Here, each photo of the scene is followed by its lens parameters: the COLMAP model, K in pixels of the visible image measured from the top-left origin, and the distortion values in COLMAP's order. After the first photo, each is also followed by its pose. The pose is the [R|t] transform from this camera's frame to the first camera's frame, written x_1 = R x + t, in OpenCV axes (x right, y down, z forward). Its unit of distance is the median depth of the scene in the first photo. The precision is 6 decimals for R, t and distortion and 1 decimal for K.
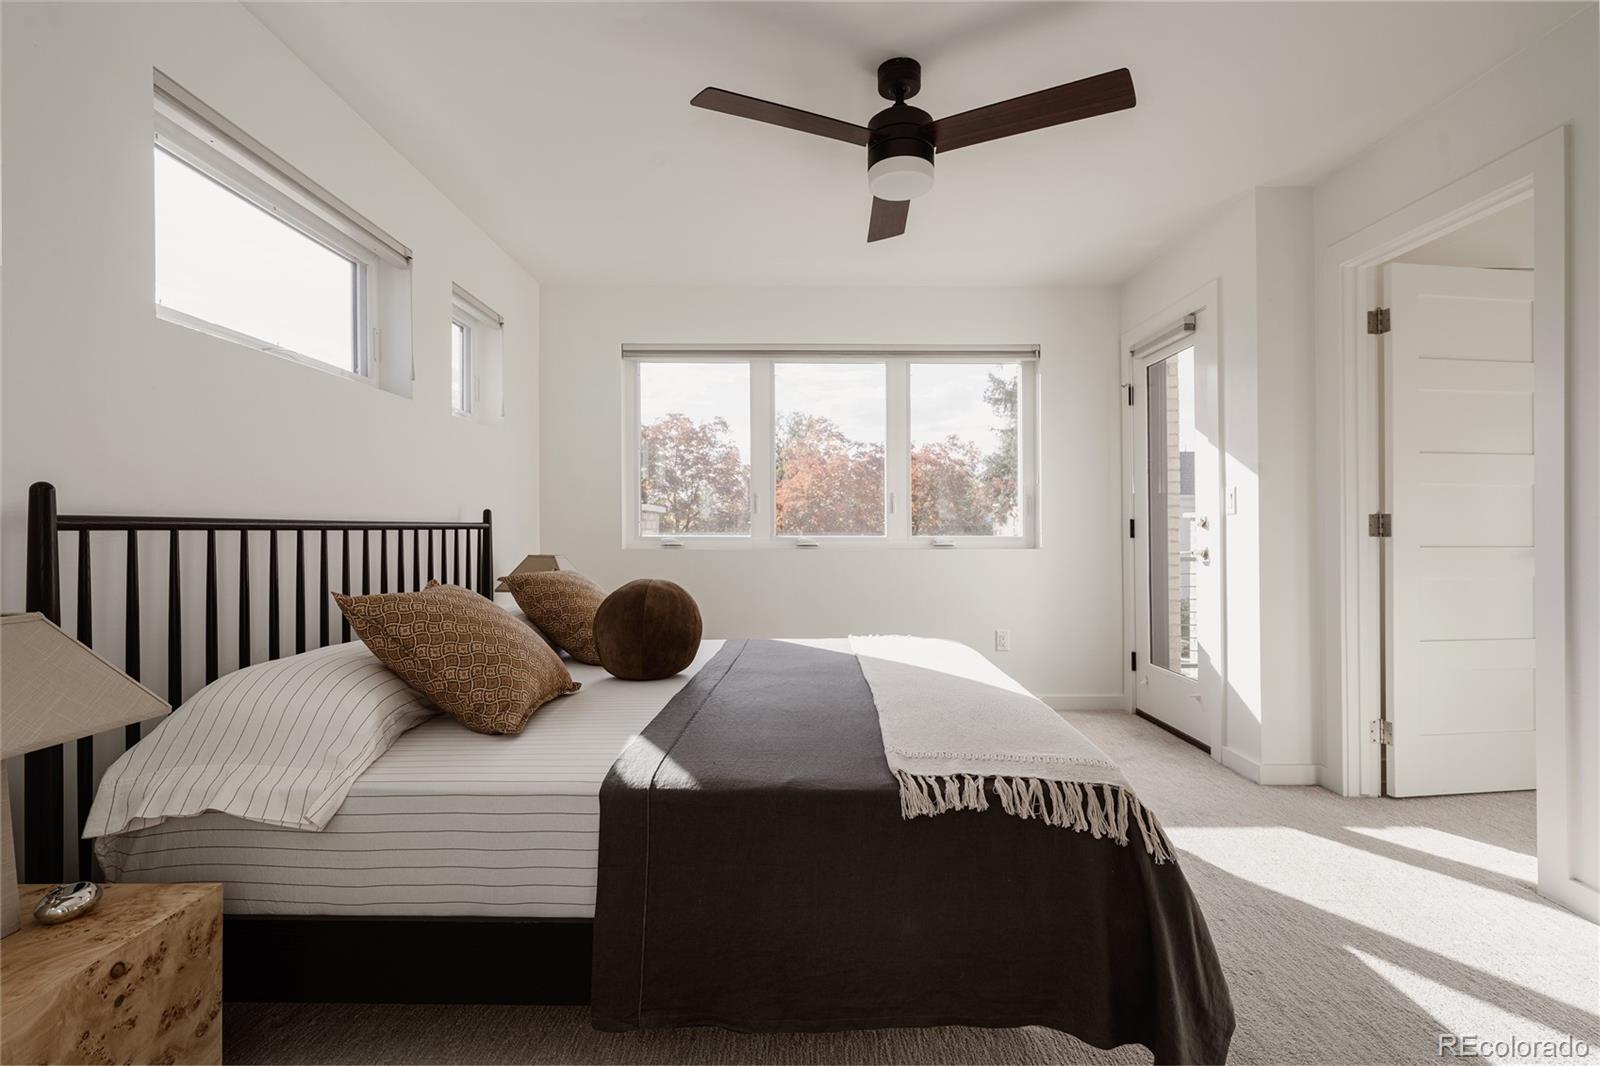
lens RADIAL K [[774.1, 0, 795.4], [0, 774.1, 529.4], [0, 0, 1]] dist [0.002807, -0.000087]
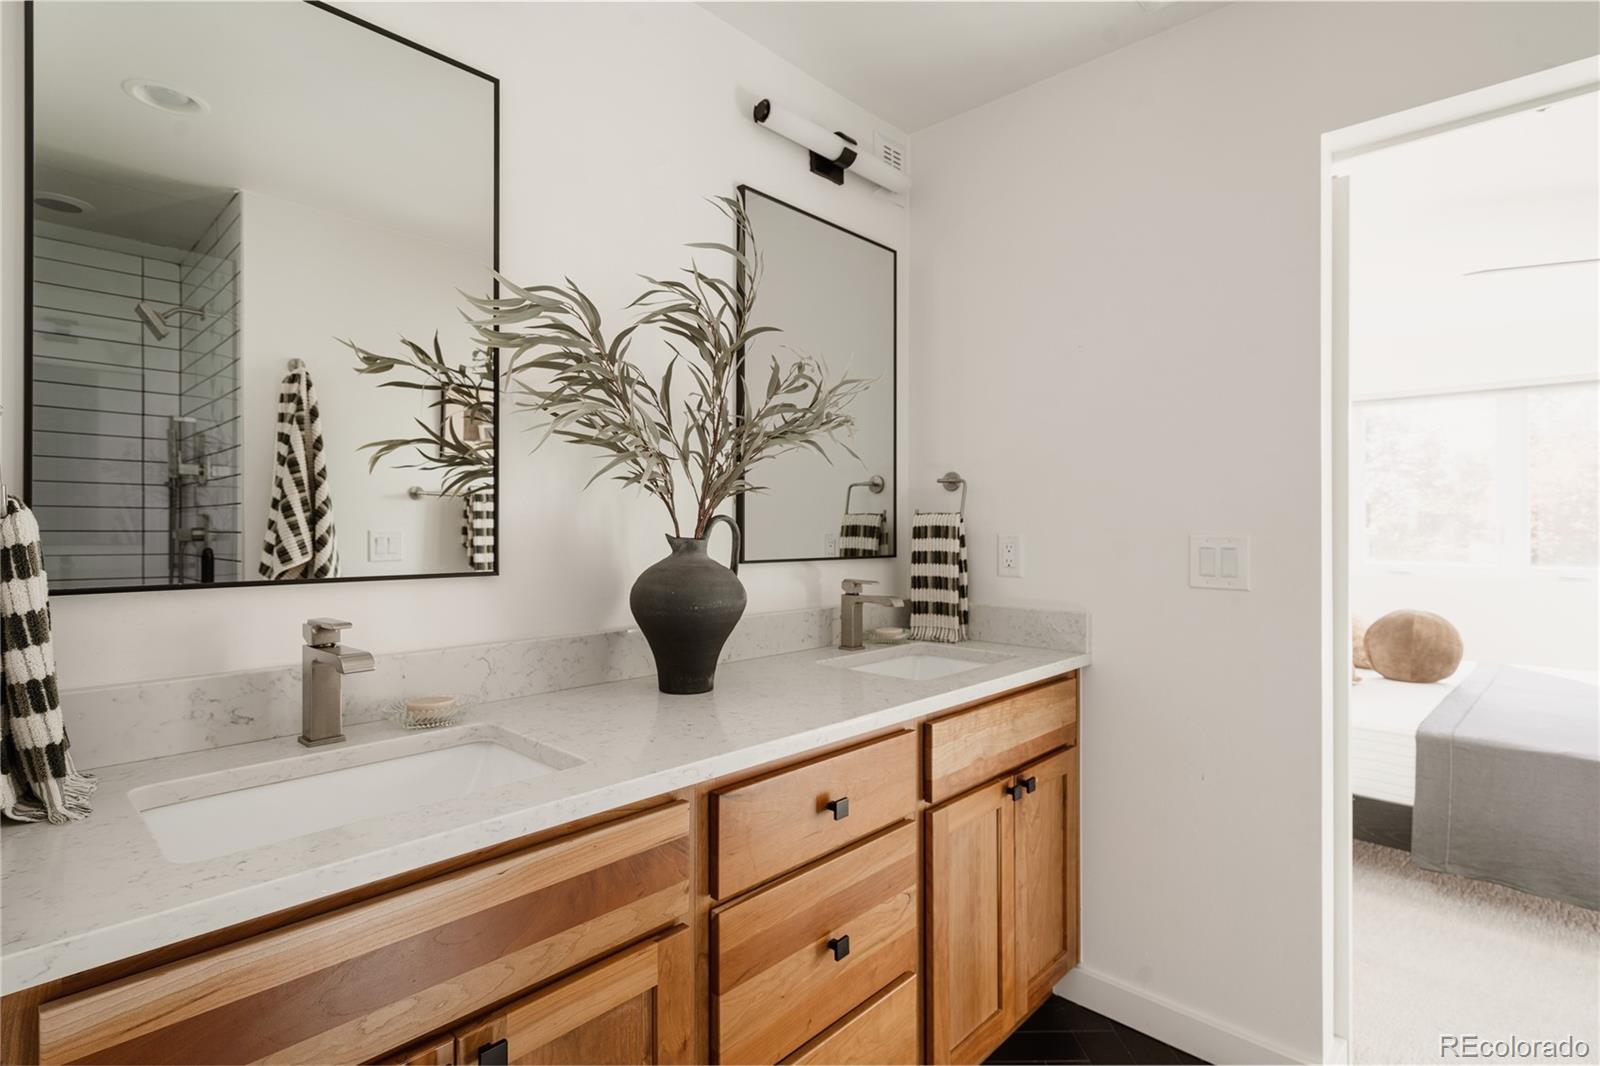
lens RADIAL K [[774.1, 0, 797.6], [0, 774.1, 530.1], [0, 0, 1]] dist [0.002807, -0.000087]
pose [[0.722625, 0.009591, -0.691174, -0.032150], [-0.004826, 0.999949, 0.008830, -0.084270], [0.691223, -0.003045, 0.722635, -0.753710]]
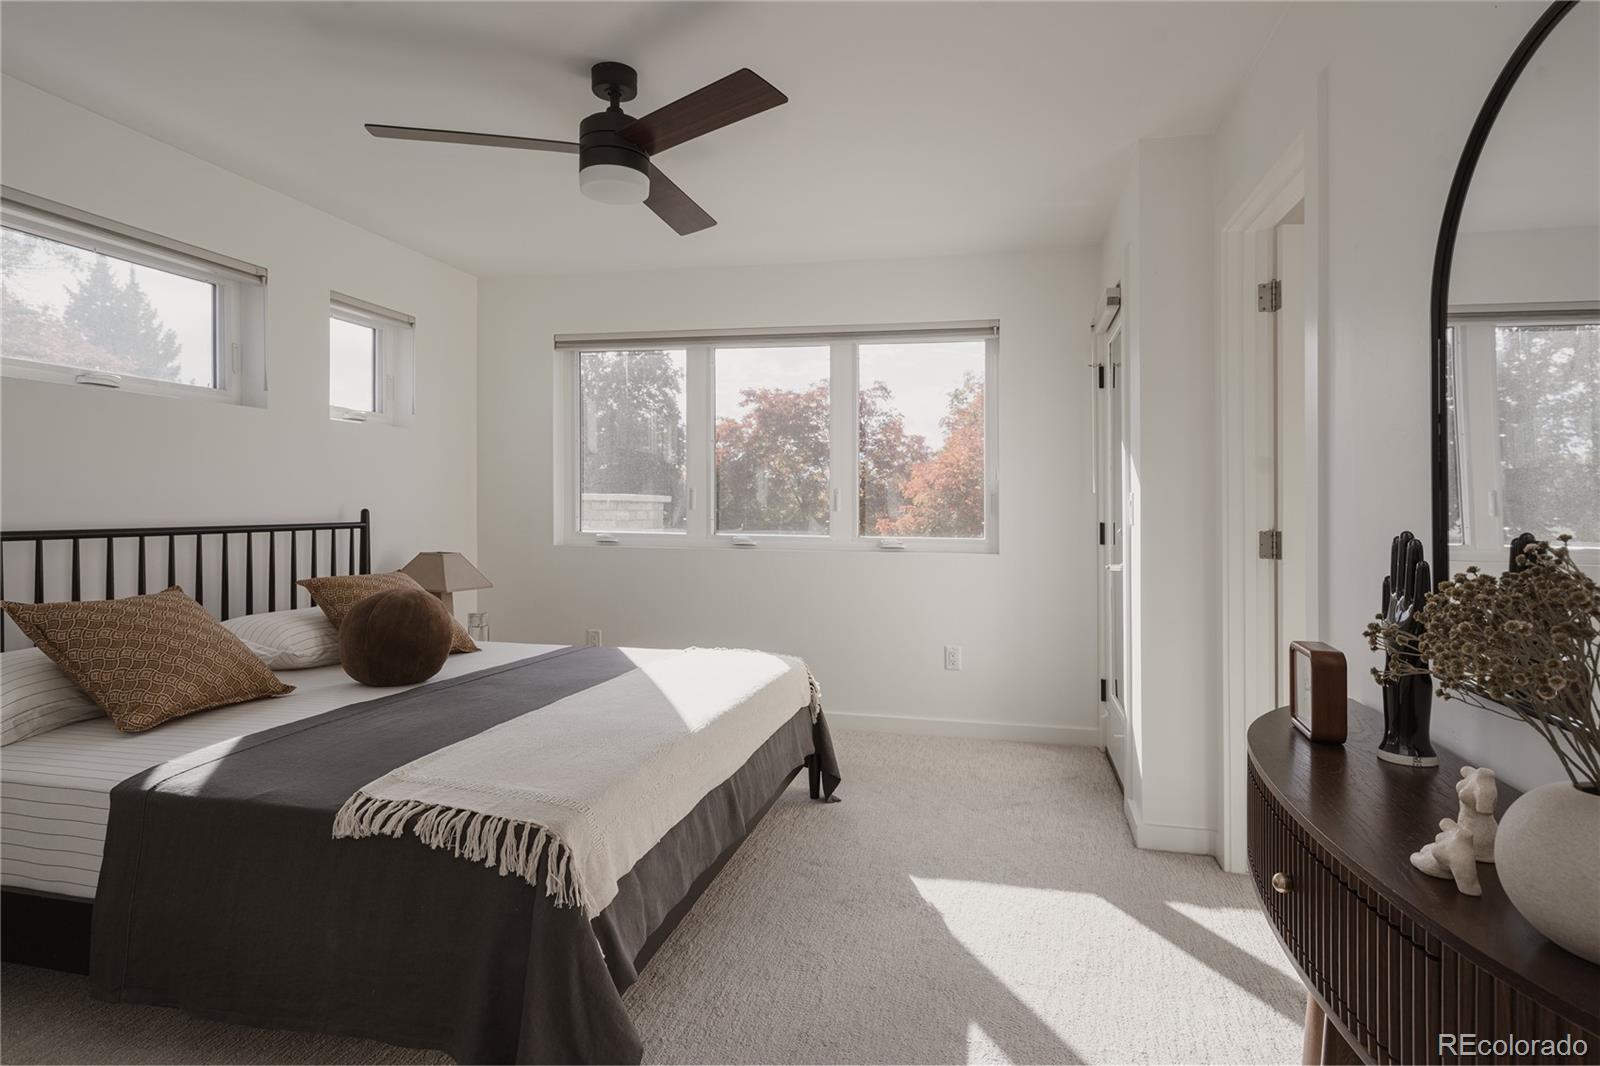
lens RADIAL K [[879.4, 0, 805.4], [0, 879.4, 507.9], [0, 0, 1]] dist [0.006274, 0.002273]
pose [[0.974545, 0.011929, -0.223873, 0.629934], [-0.011216, 0.999927, 0.004460, -0.056420], [0.223910, -0.001835, 0.974608, -0.021914]]
